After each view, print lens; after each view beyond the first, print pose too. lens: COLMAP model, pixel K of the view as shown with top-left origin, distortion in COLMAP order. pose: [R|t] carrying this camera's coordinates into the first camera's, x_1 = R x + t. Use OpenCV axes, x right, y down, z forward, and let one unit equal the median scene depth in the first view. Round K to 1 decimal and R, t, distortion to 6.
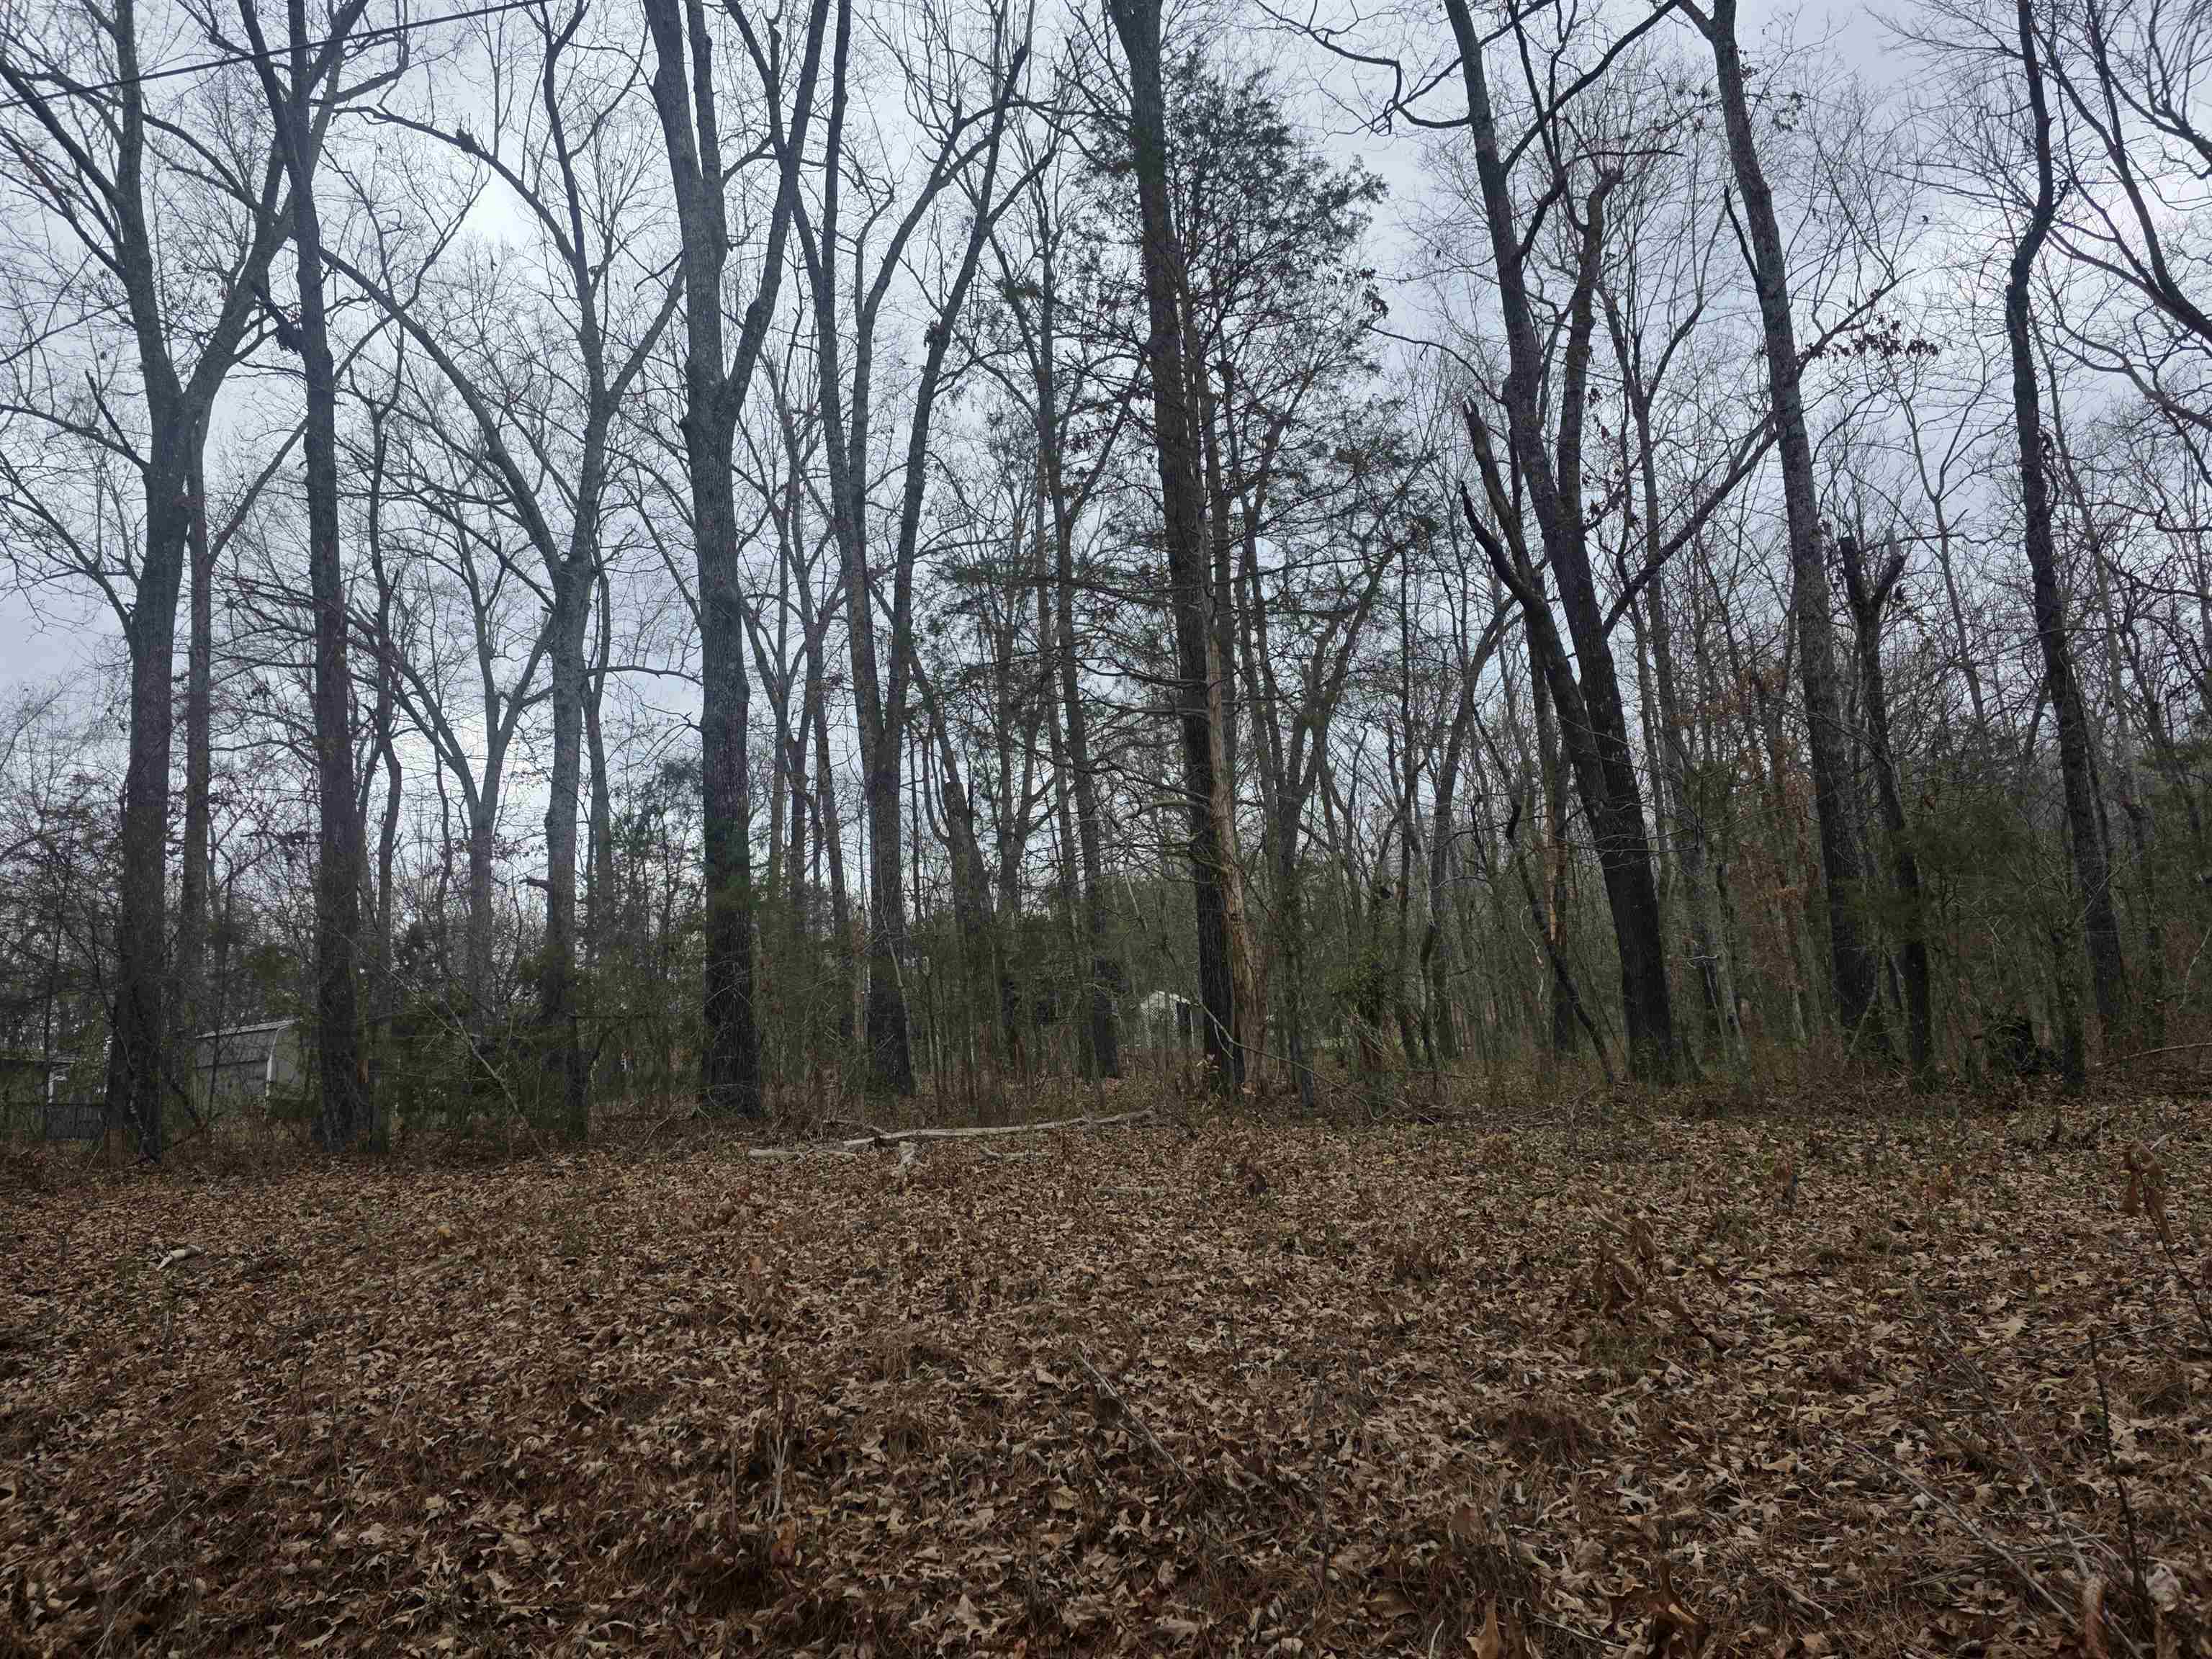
lens RADIAL K [[1456.8, 0, 1092.0], [0, 1456.8, 796.1], [0, 0, 1]] dist [0.069904, -0.056177]
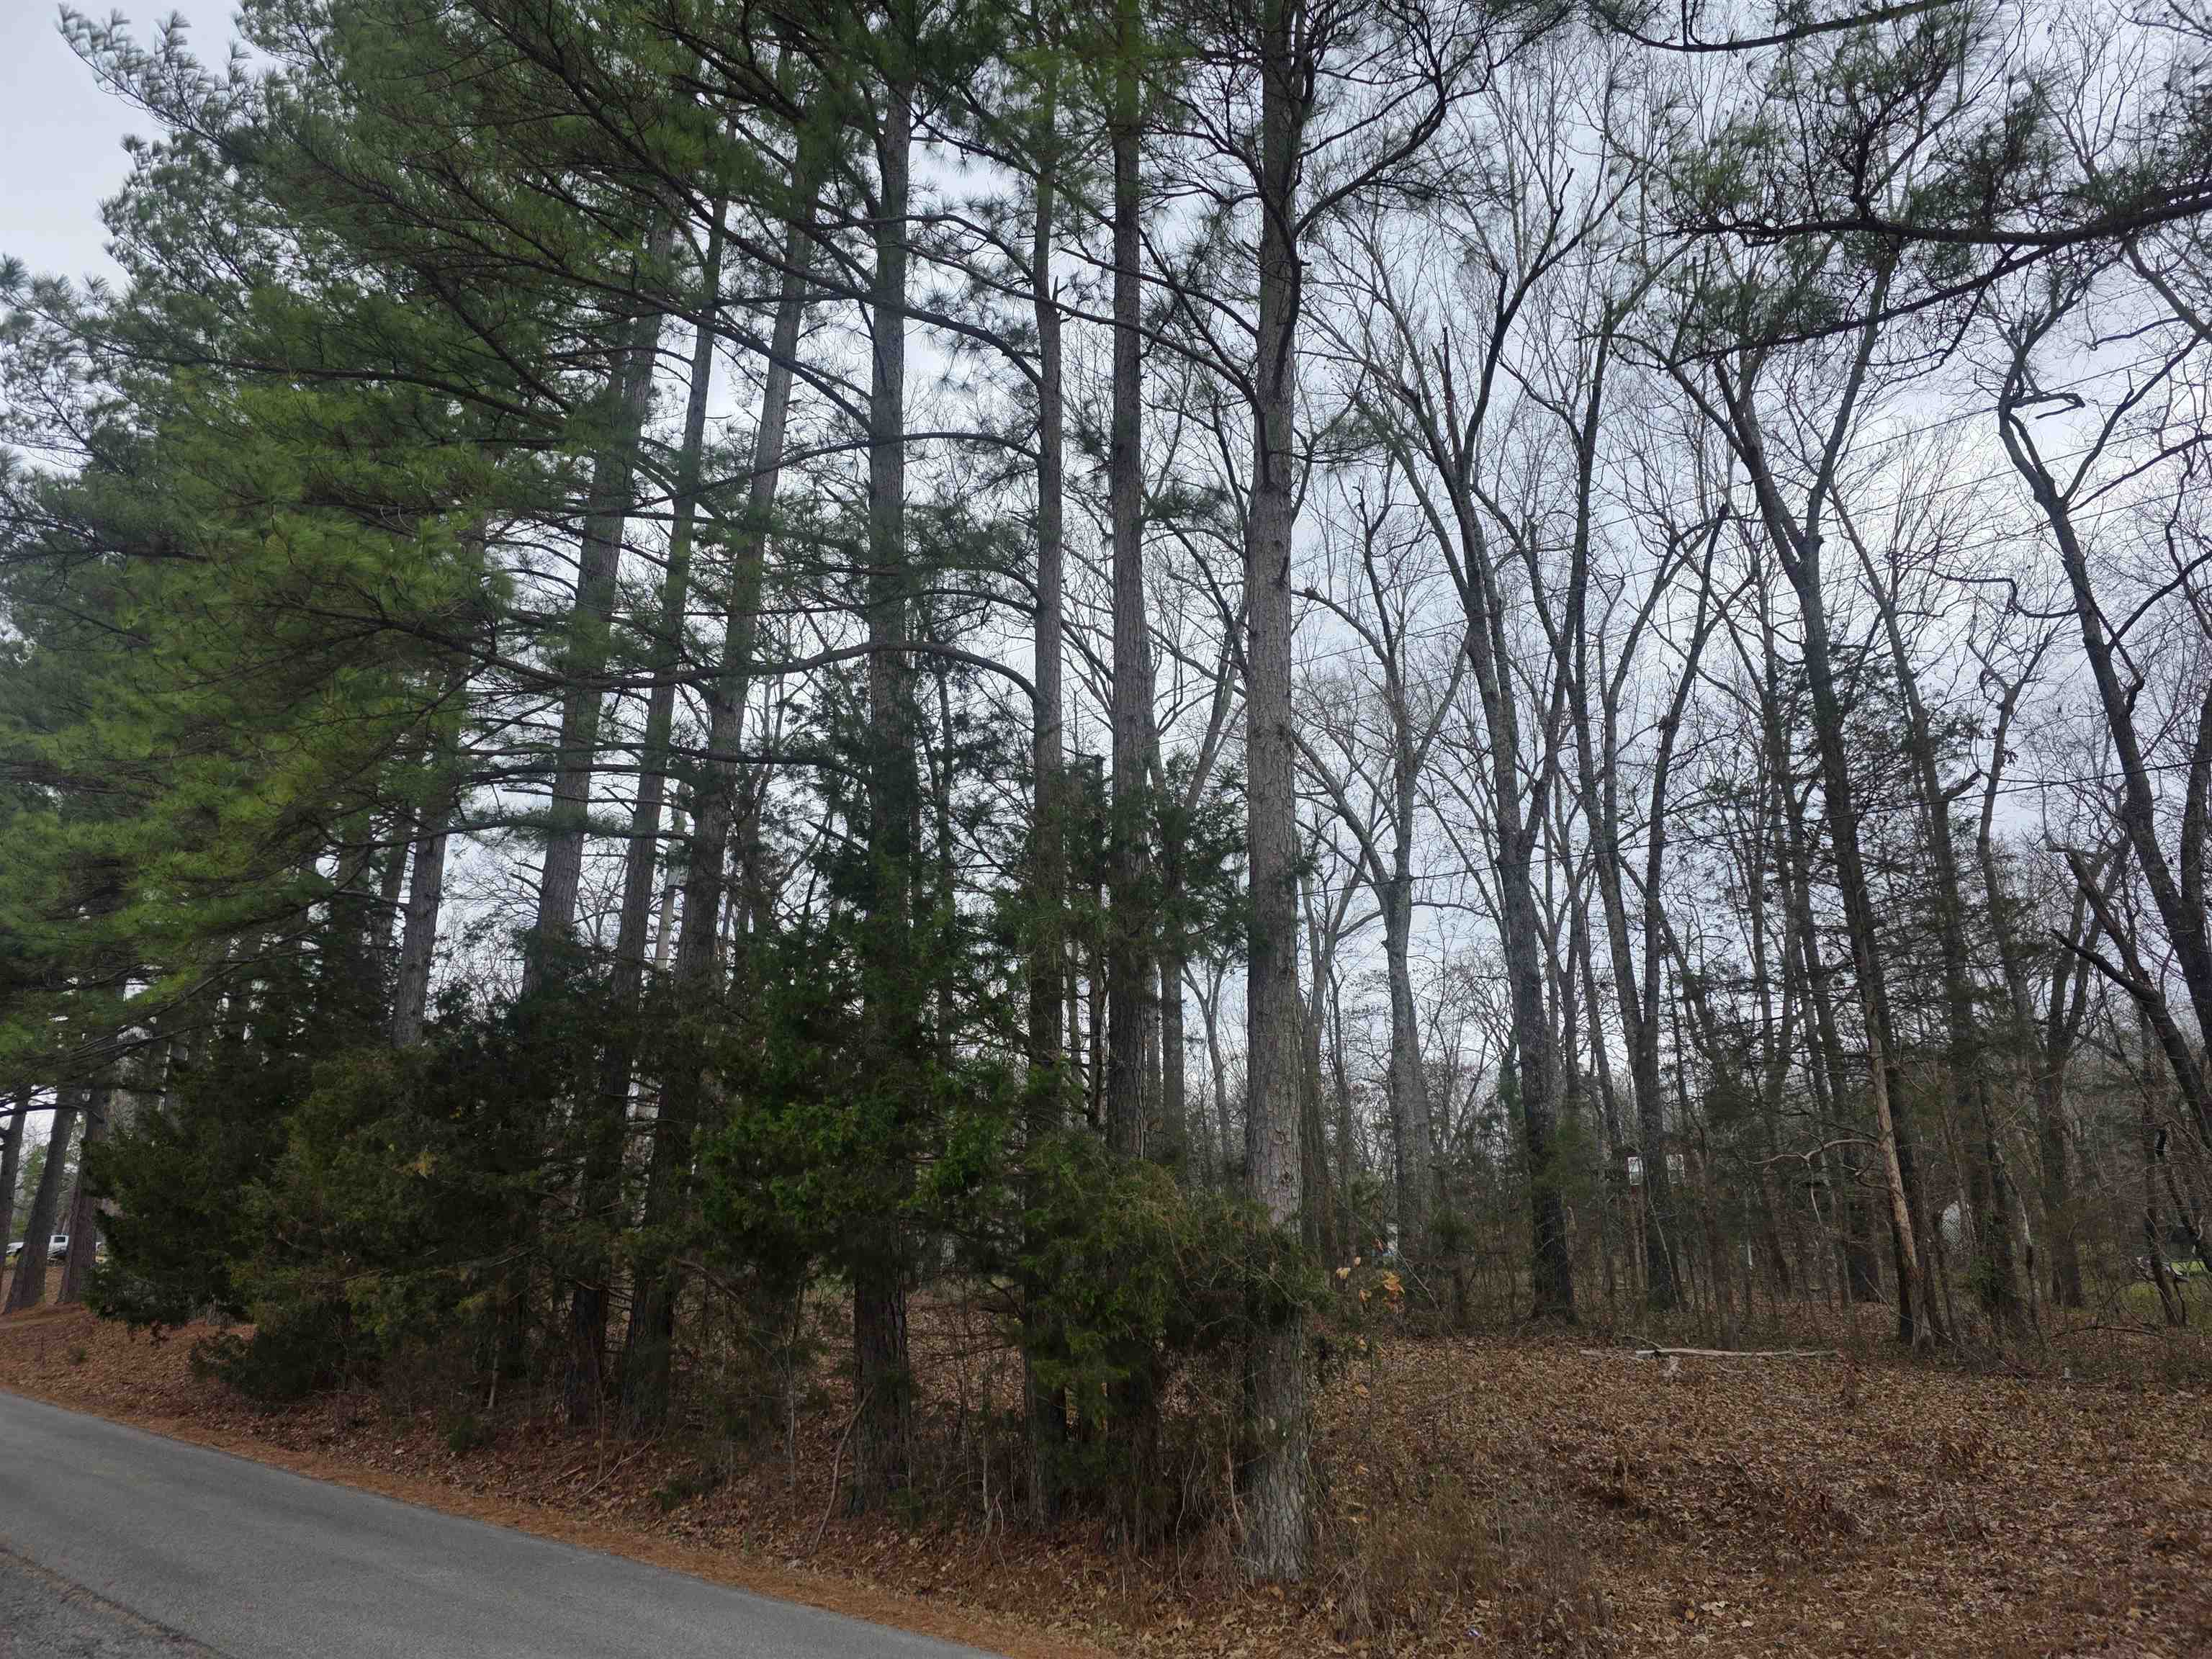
lens RADIAL K [[1459.1, 0, 1123.8], [0, 1459.1, 820.6], [0, 0, 1]] dist [0.078176, -0.071518]
pose [[0.885446, -0.066197, -0.460003, 0.107463], [0.026871, 0.995440, -0.091525, -0.184429], [0.463964, 0.068679, 0.883188, -0.657993]]
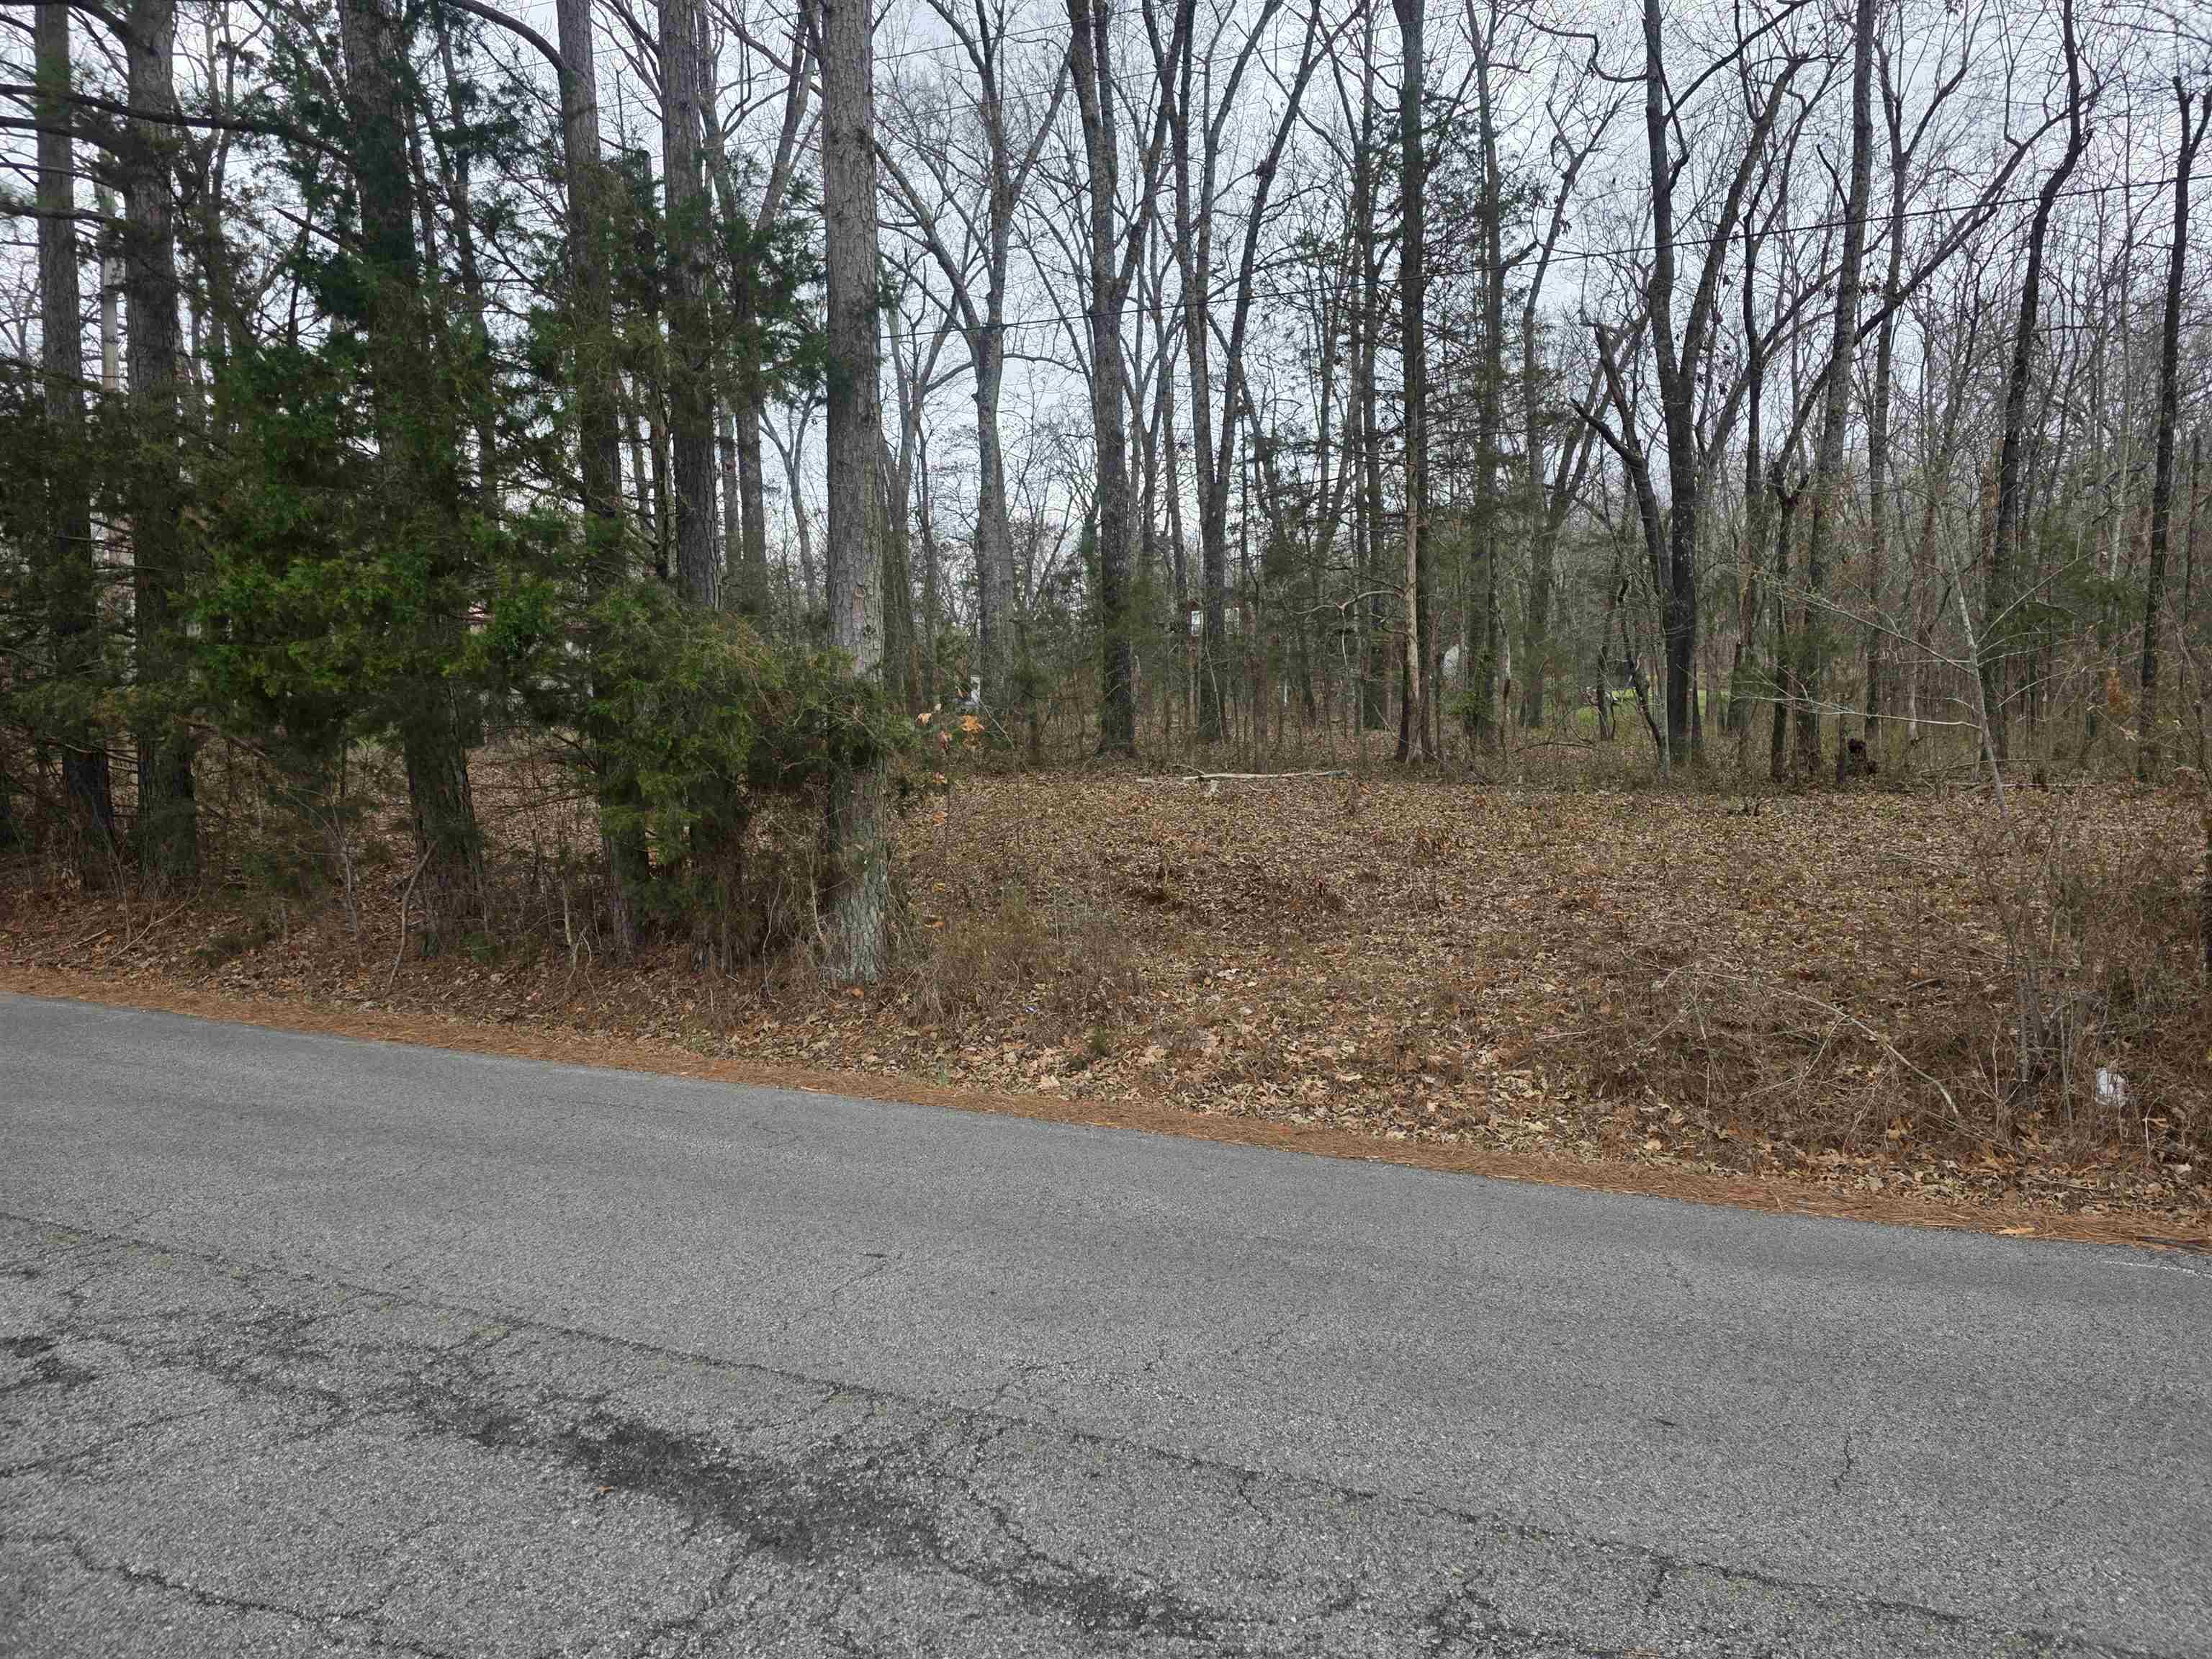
lens RADIAL K [[1444.6, 0, 1111.1], [0, 1444.6, 819.0], [0, 0, 1]] dist [0.076557, -0.060696]
pose [[0.976175, 0.062638, -0.207748, 0.106524], [-0.003566, 0.961928, 0.273278, -0.179375], [0.216957, -0.266027, 0.939234, -0.641314]]
